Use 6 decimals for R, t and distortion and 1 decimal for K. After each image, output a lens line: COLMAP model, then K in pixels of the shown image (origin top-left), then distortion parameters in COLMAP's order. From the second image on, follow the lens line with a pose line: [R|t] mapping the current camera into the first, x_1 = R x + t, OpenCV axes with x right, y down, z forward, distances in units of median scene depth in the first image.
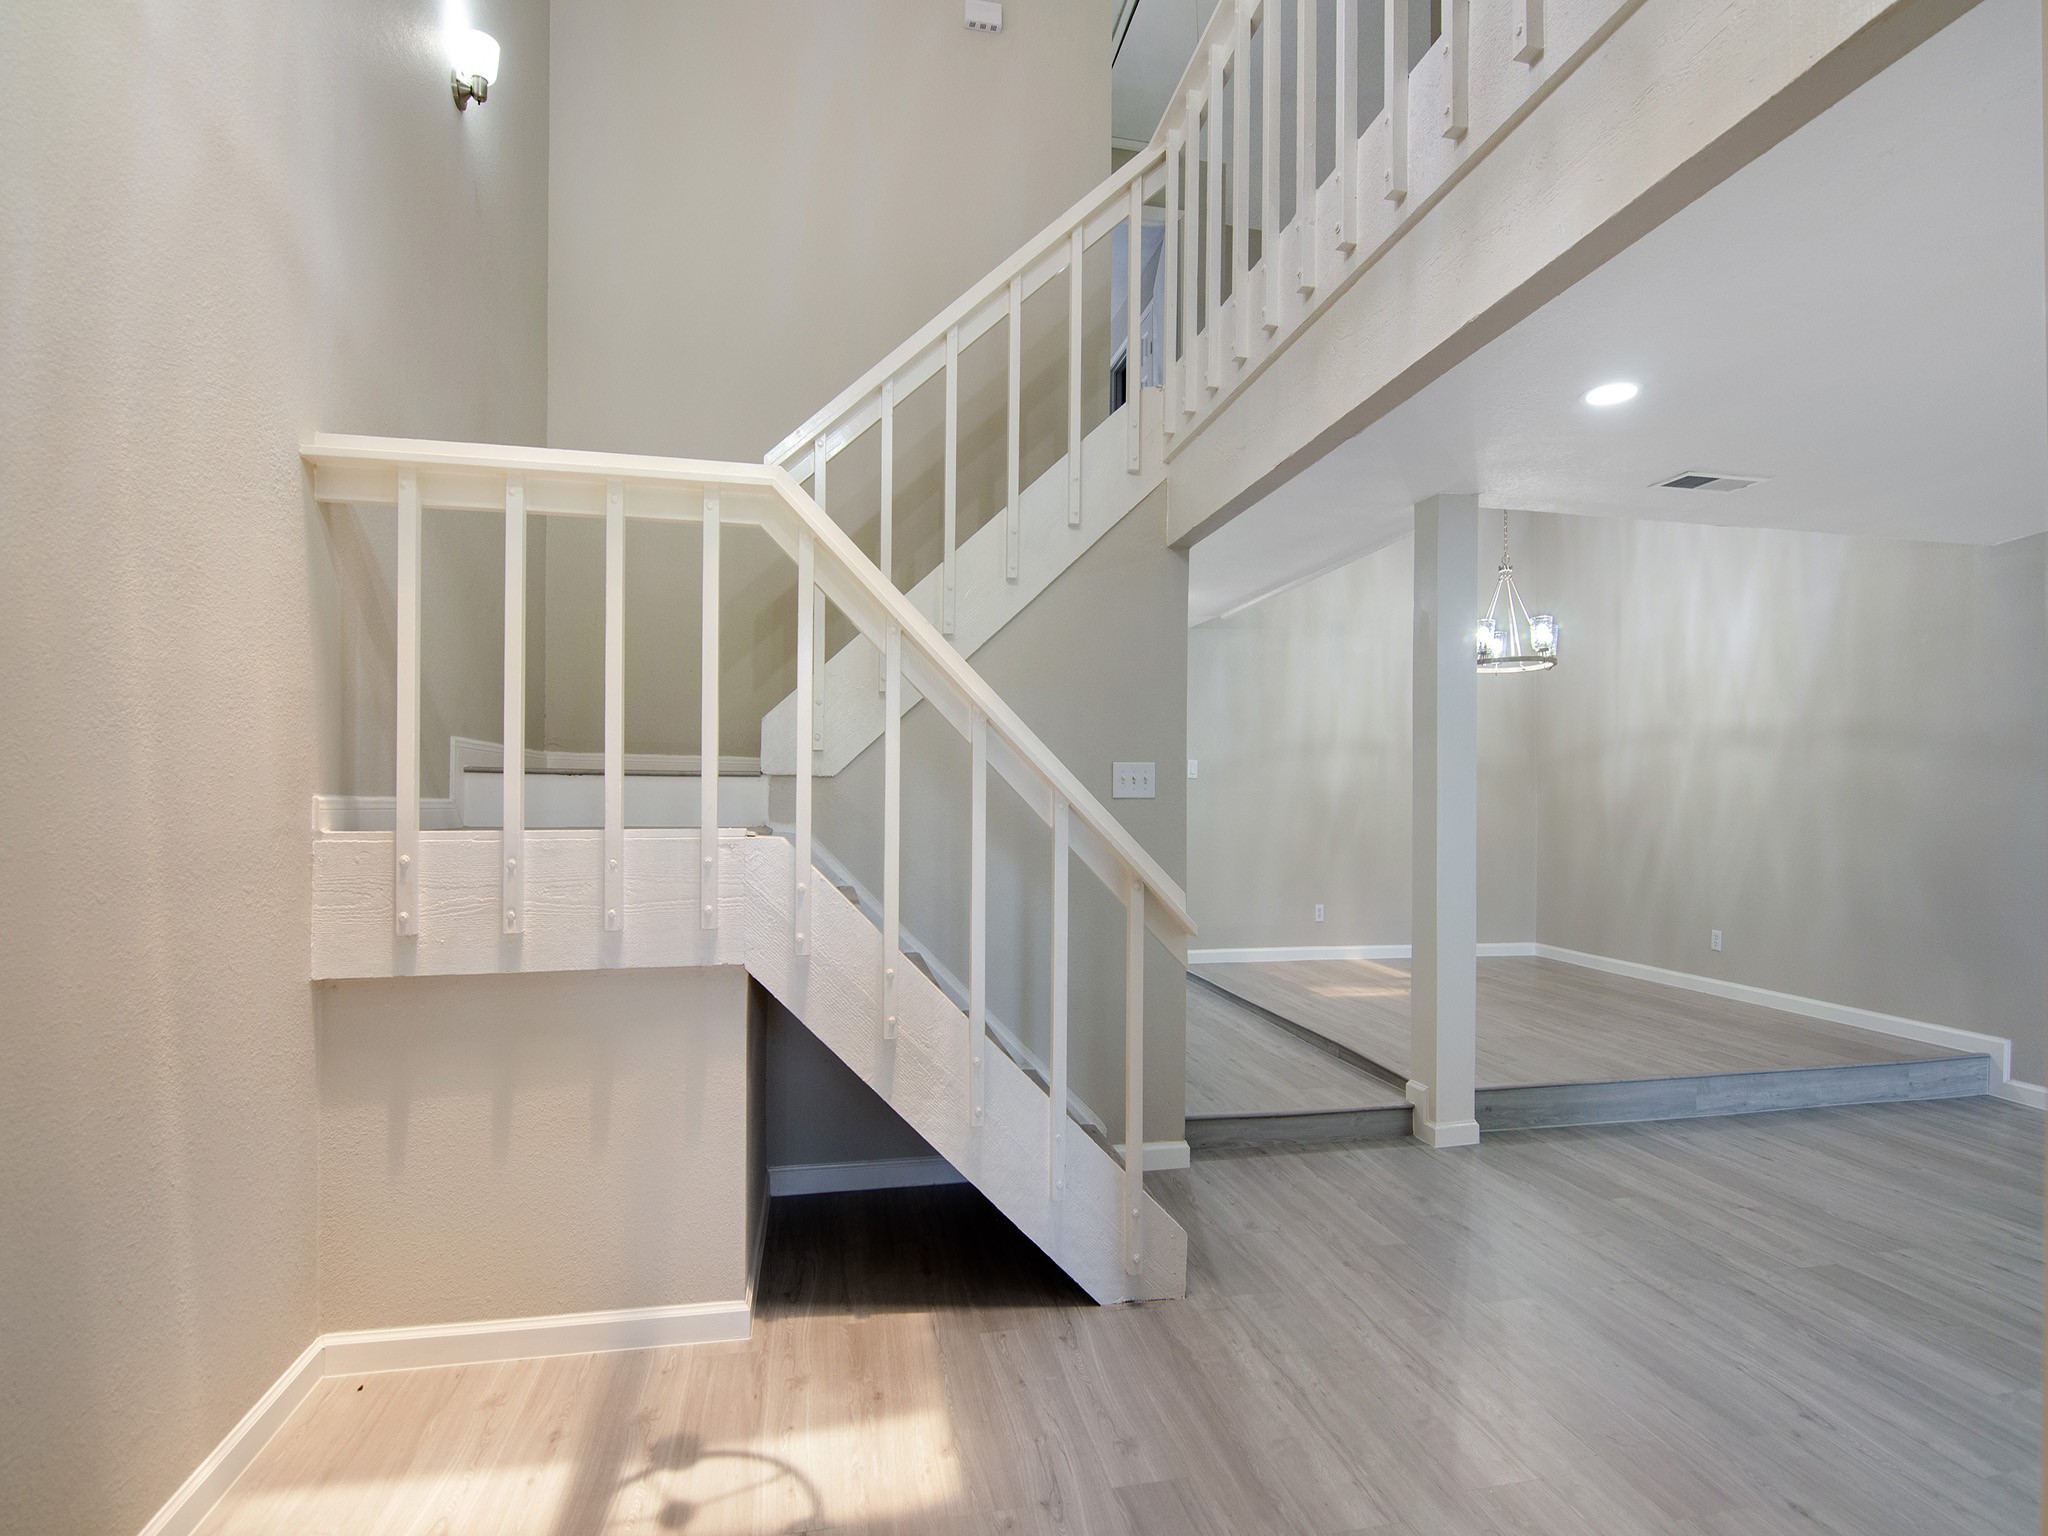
lens RADIAL K [[1021.8, 0, 1039.5], [0, 1021.8, 777.6], [0, 0, 1]] dist [0.012264, -0.009277]
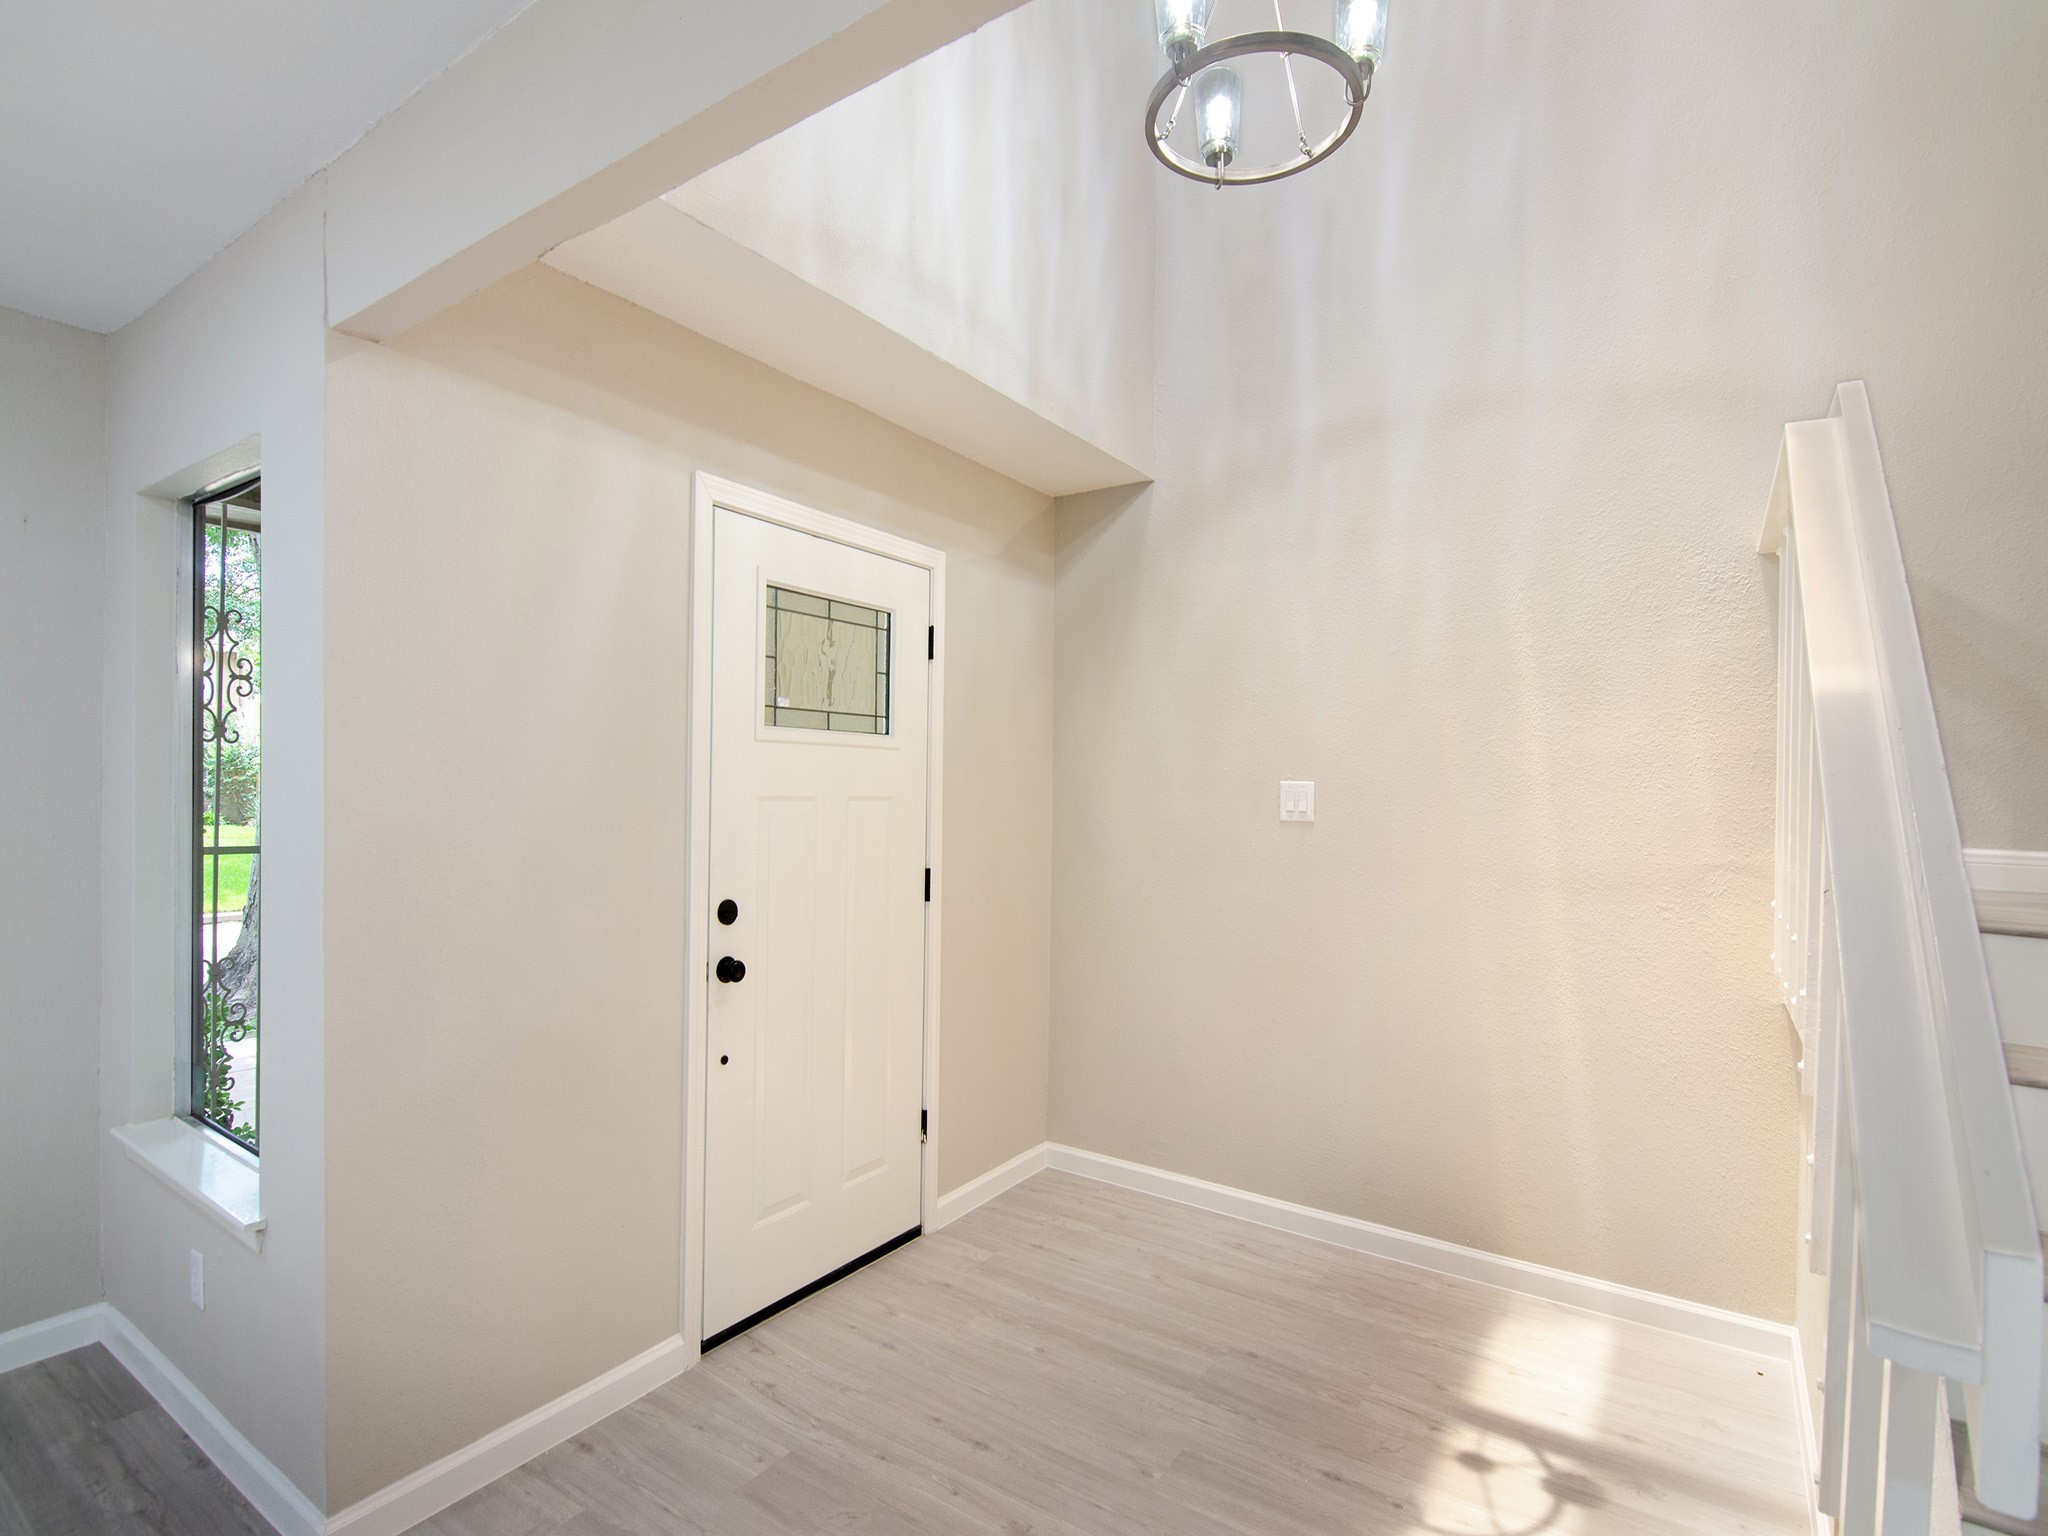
lens RADIAL K [[1003.8, 0, 1065.7], [0, 1003.8, 751.0], [0, 0, 1]] dist [0.001453, 0.000003]
pose [[-0.708063, -0.043728, -0.704794, 0.365506], [-0.009818, 0.998594, -0.052092, -0.009812], [0.706081, -0.029965, -0.707497, 0.676974]]
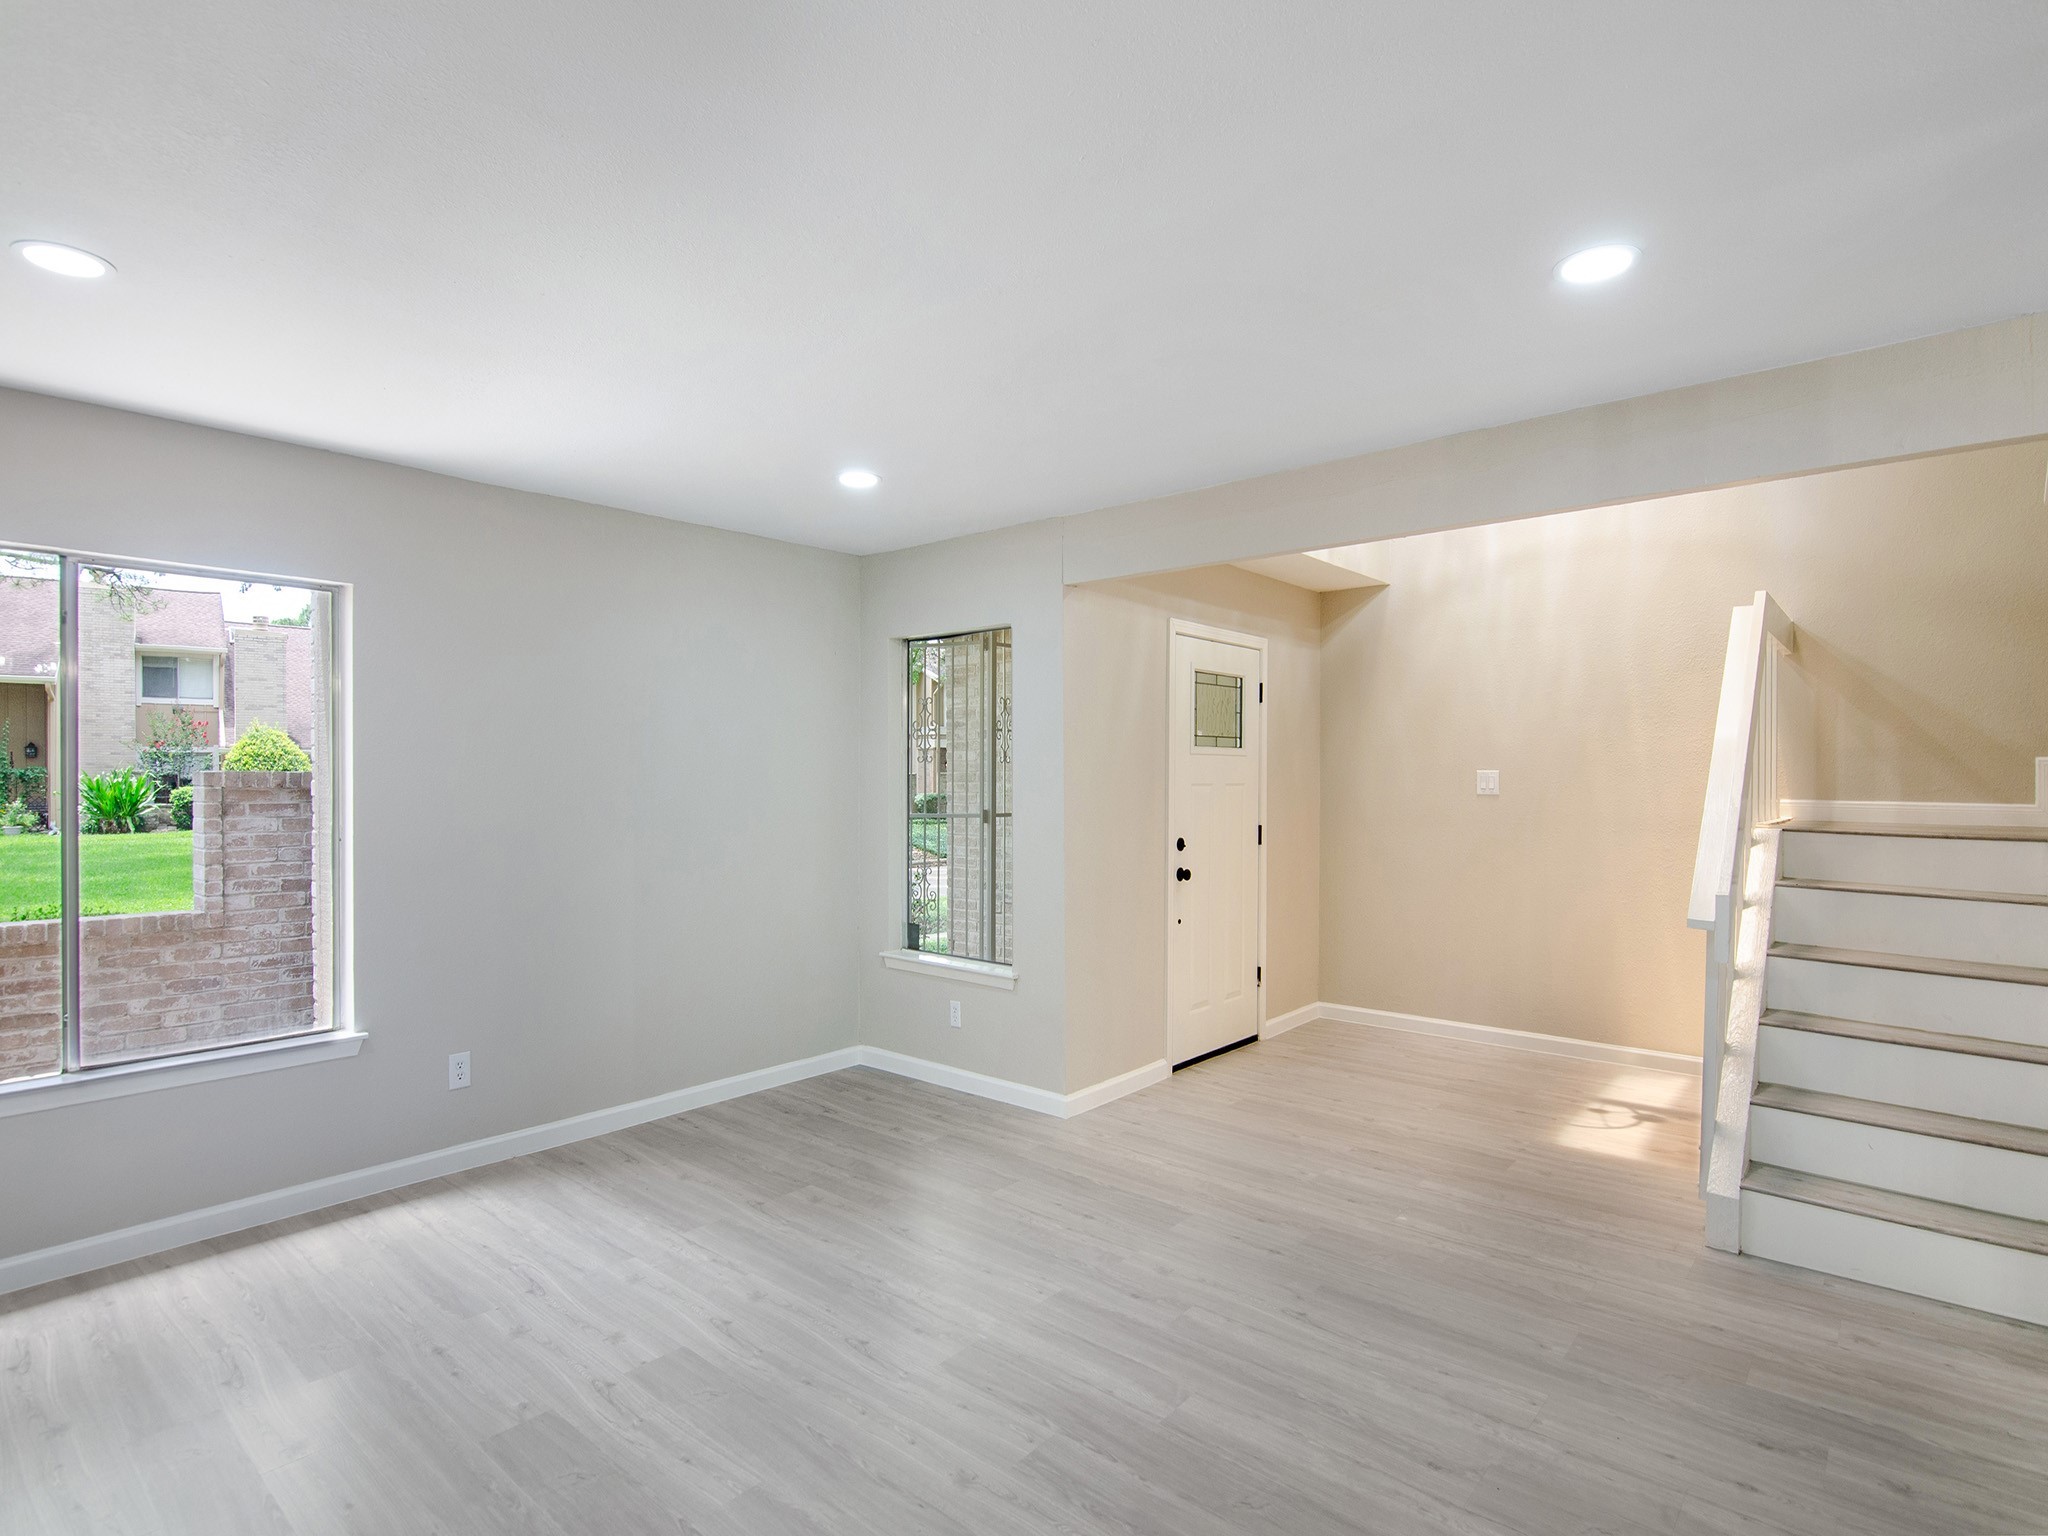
lens RADIAL K [[1021.8, 0, 1039.5], [0, 1021.8, 777.6], [0, 0, 1]] dist [0.012264, -0.009277]
pose [[-0.804710, -0.006058, -0.593637, 0.915614], [0.006487, 0.999799, -0.018996, 0.002015], [0.593632, -0.019137, -0.804509, 0.957888]]
